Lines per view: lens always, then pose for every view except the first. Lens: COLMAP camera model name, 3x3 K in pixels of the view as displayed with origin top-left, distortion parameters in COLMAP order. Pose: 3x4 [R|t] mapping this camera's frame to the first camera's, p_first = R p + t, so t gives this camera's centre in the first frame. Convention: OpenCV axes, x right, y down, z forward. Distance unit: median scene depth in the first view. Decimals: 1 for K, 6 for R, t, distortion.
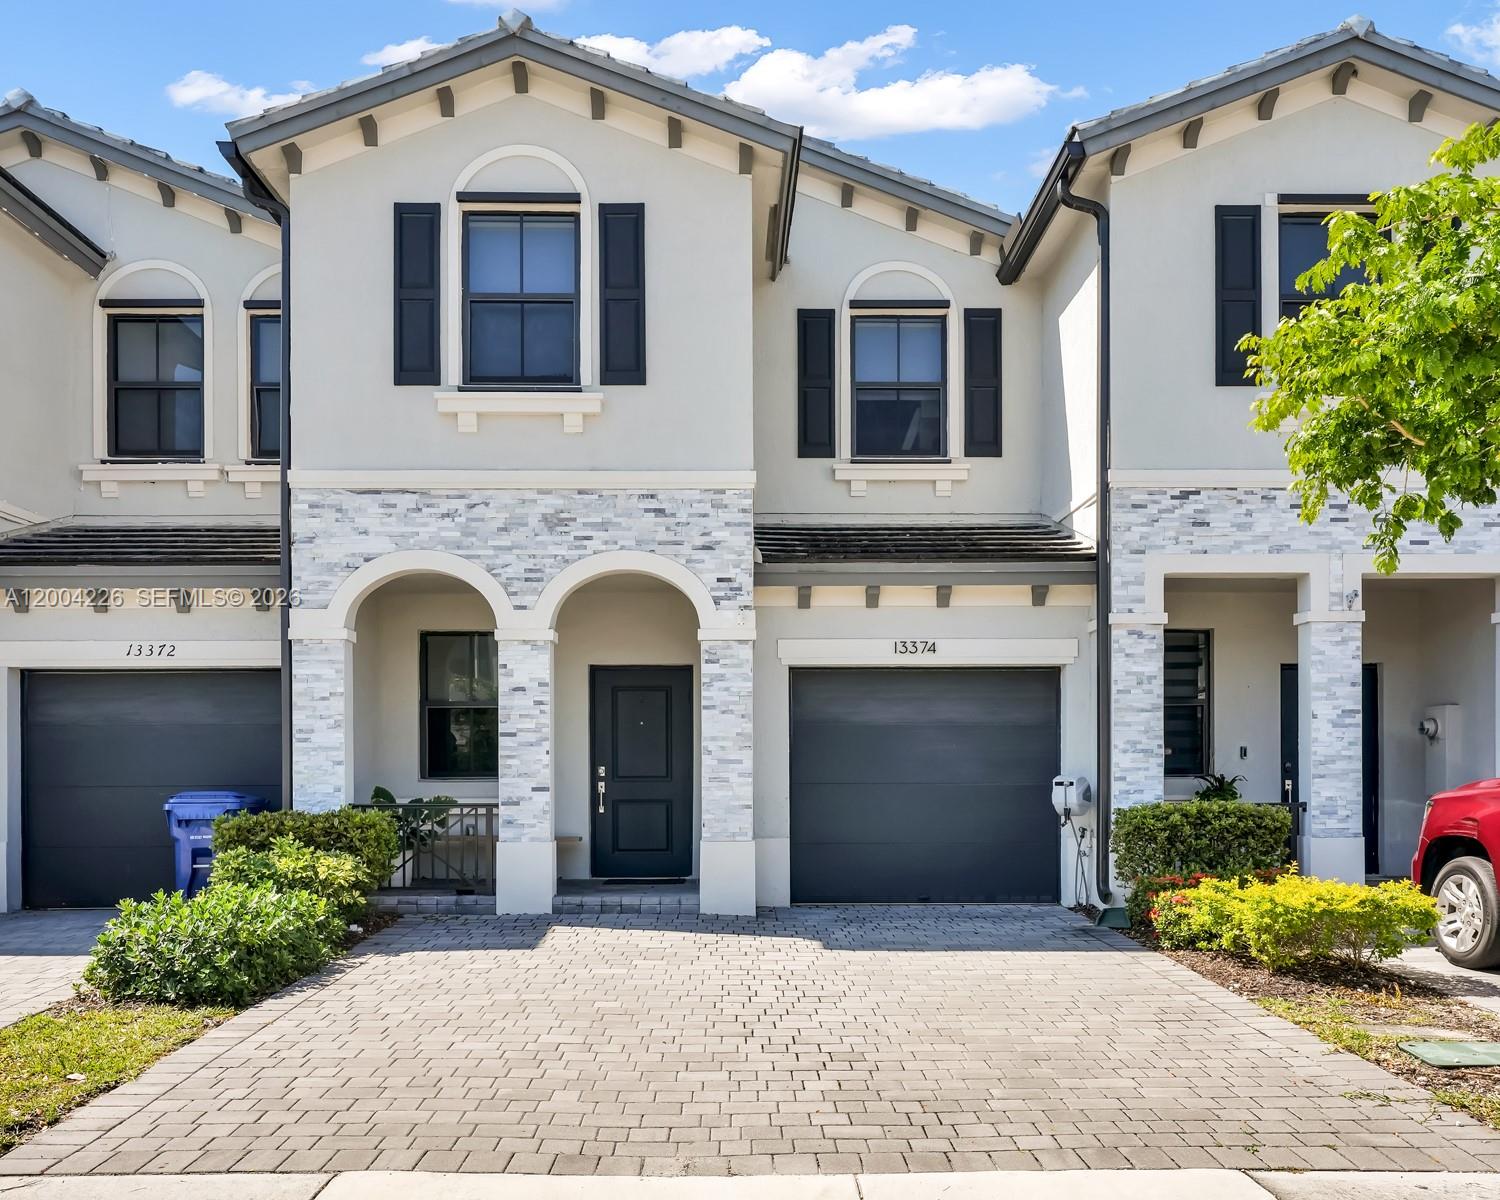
lens RADIAL K [[3950.8, 0, 750.9], [0, 3950.8, 598.6], [0, 0, 1]] dist [-0.111870, 0.000000]
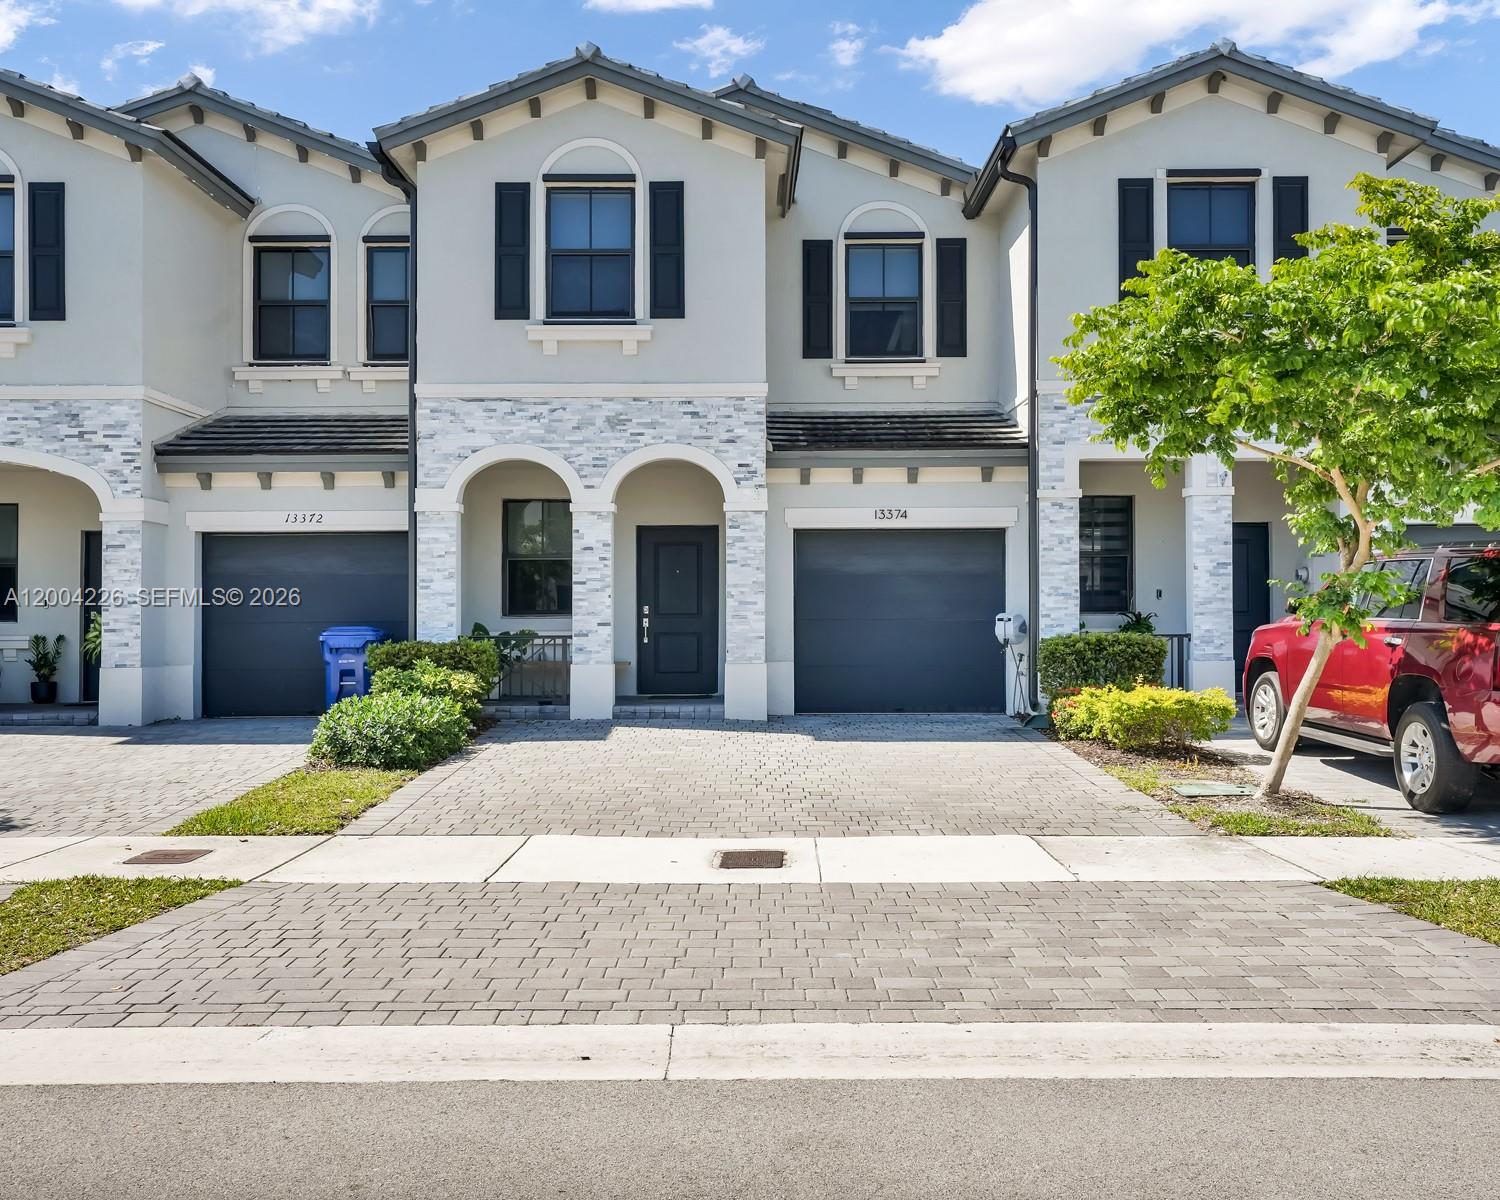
lens RADIAL K [[872.7, 0, 778.9], [0, 872.7, 572.6], [0, 0, 1]] dist [-0.037569, 0.020274]
pose [[0.999370, 0.000949, 0.035470, -0.005232], [-0.000447, 0.999900, -0.014155, 0.035170], [-0.035480, 0.014131, 0.999270, 0.709212]]
